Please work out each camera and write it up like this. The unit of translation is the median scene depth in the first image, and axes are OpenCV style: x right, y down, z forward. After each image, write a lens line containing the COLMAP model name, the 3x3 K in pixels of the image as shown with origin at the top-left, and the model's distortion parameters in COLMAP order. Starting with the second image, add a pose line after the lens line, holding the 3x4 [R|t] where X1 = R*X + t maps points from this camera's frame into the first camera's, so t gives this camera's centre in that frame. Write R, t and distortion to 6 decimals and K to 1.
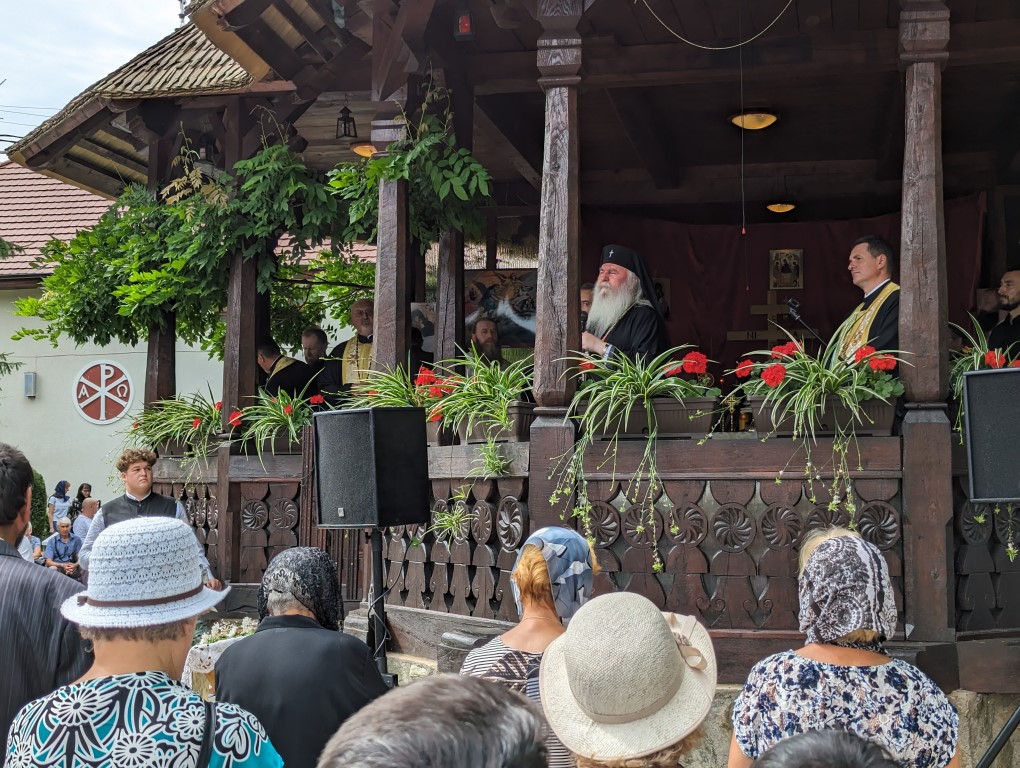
lens RADIAL K [[1404.0, 0, 510.1], [0, 1404.0, 384.6], [0, 0, 1]] dist [-0.022304, 0.000000]
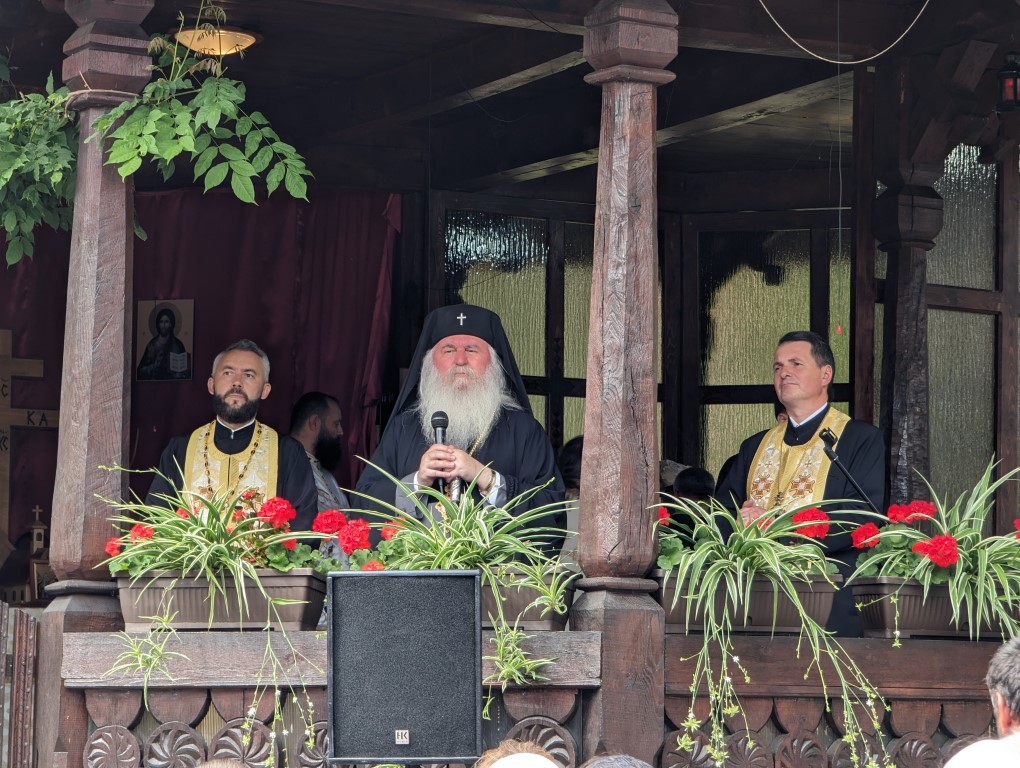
lens RADIAL K [[3491.5, 0, 511.0], [0, 3491.5, 383.0], [0, 0, 1]] dist [0.143702, 0.000000]
pose [[0.764971, 0.078329, 0.639284, -0.865482], [-0.060566, 0.996927, -0.049676, 0.007576], [-0.641211, -0.000718, 0.767364, -0.165581]]
